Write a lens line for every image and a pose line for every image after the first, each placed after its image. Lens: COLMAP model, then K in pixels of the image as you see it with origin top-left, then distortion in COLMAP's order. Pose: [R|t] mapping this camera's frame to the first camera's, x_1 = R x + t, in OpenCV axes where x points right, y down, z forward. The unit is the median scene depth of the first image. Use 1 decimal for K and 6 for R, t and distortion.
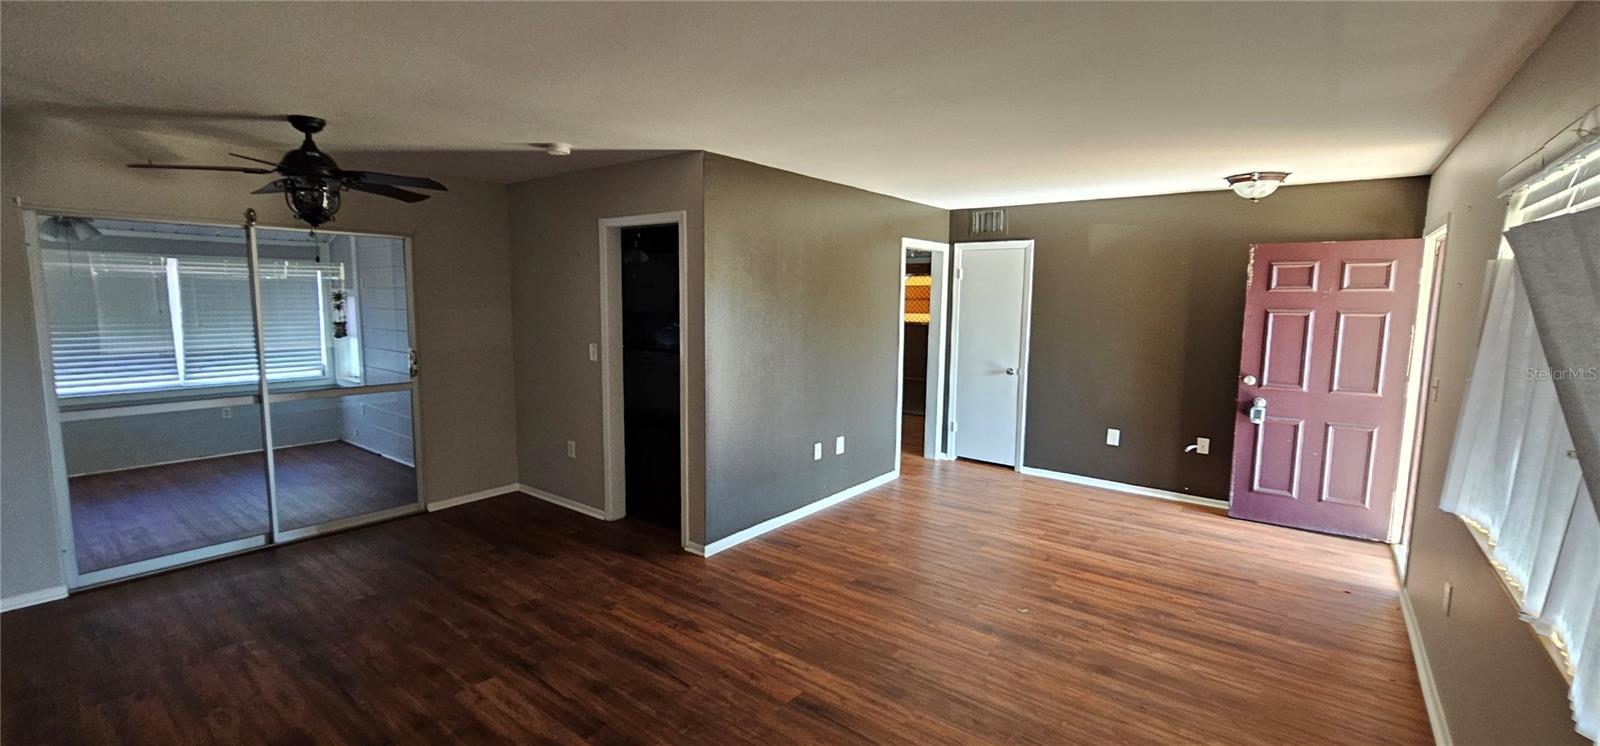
lens RADIAL K [[662.6, 0, 796.0], [0, 662.6, 377.6], [0, 0, 1]] dist [-0.001962, 0.001708]
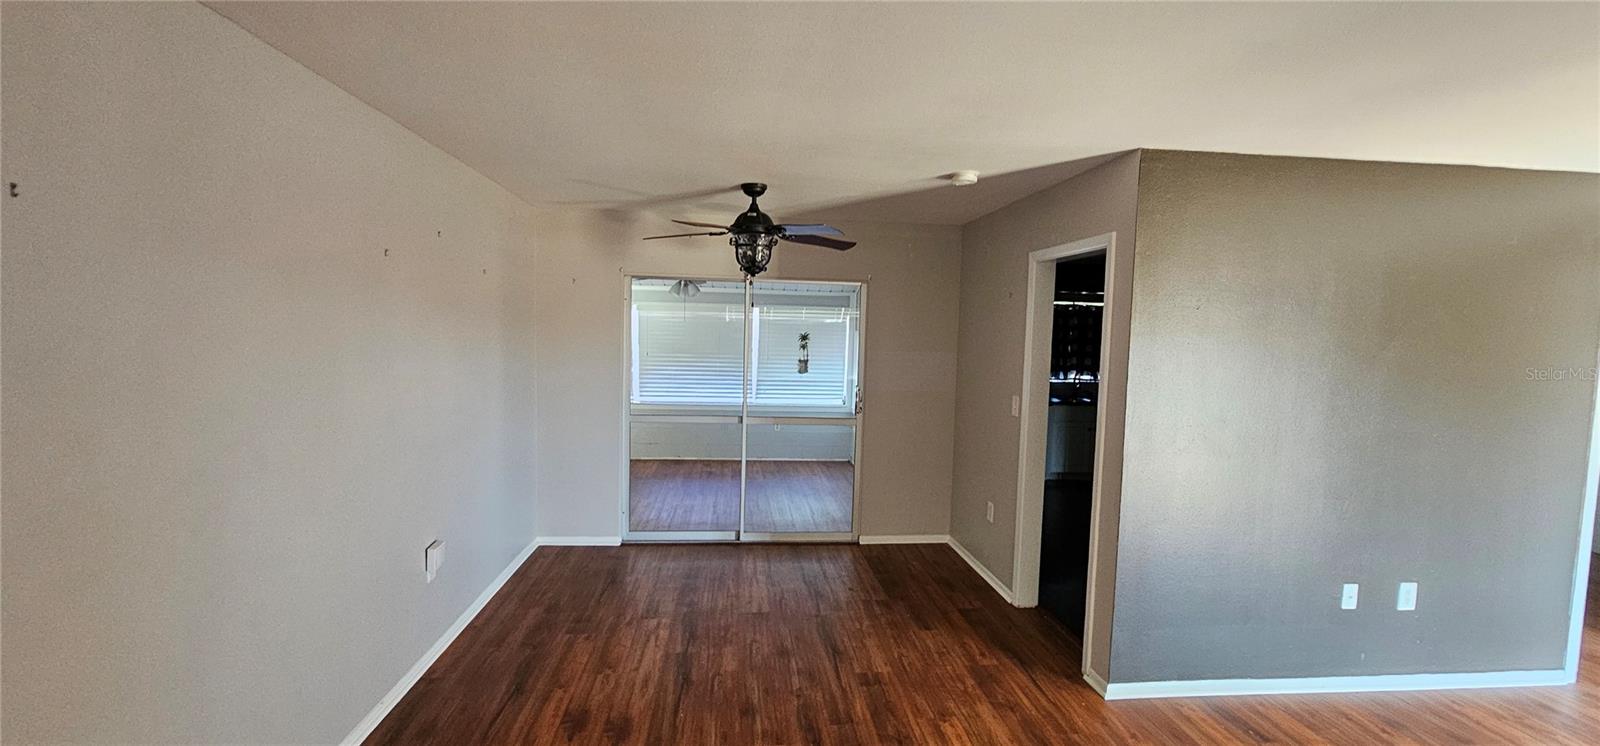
lens RADIAL K [[662.6, 0, 796.1], [0, 662.6, 370.3], [0, 0, 1]] dist [-0.001962, 0.001708]
pose [[0.690112, 0.050093, -0.721967, 0.134404], [-0.106060, 0.993831, -0.032424, -0.028400], [0.715889, 0.098948, 0.691167, 0.215648]]
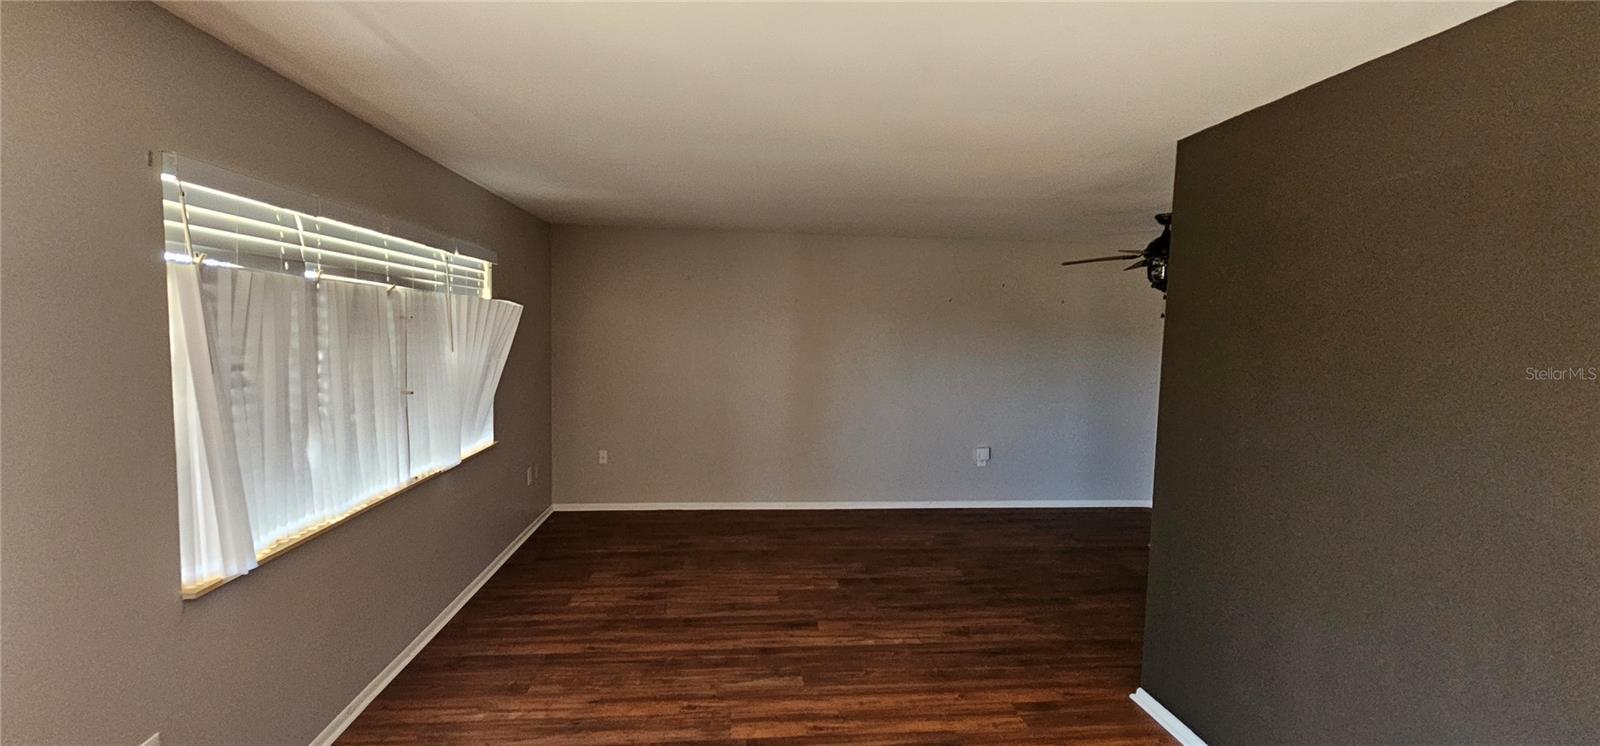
lens RADIAL K [[662.6, 0, 791.5], [0, 662.6, 373.3], [0, 0, 1]] dist [-0.001962, 0.001708]
pose [[-0.704449, 0.036344, -0.708823, 0.632943], [-0.122387, 0.977508, 0.171753, -0.161435], [0.699123, 0.207742, -0.684157, 1.151167]]
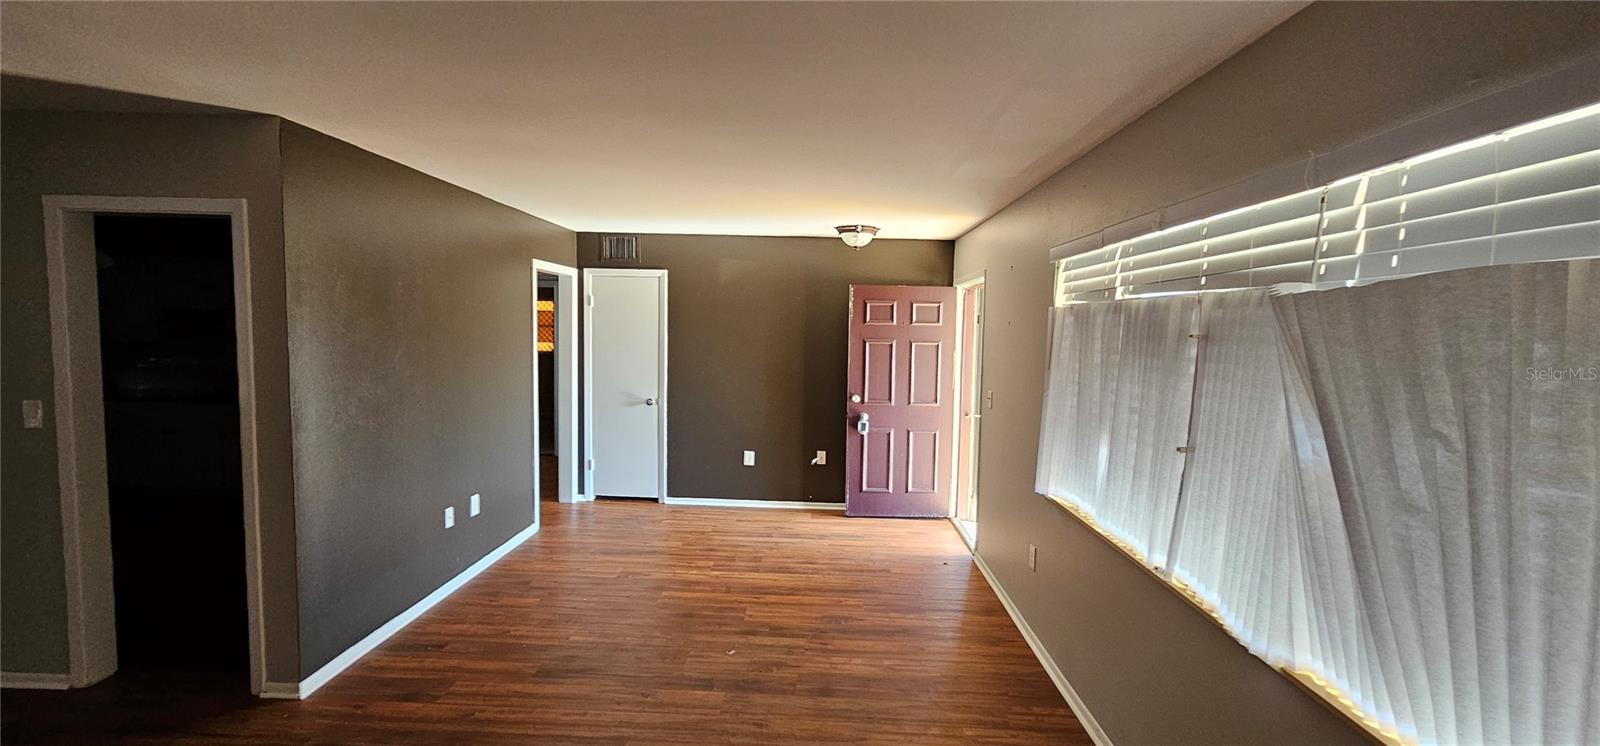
lens RADIAL K [[662.6, 0, 794.6], [0, 662.6, 377.0], [0, 0, 1]] dist [-0.001962, 0.001708]
pose [[0.806771, -0.036965, 0.589707, -0.115187], [0.059180, 0.998078, -0.018399, -0.022032], [-0.587894, 0.049743, 0.807407, 0.119289]]
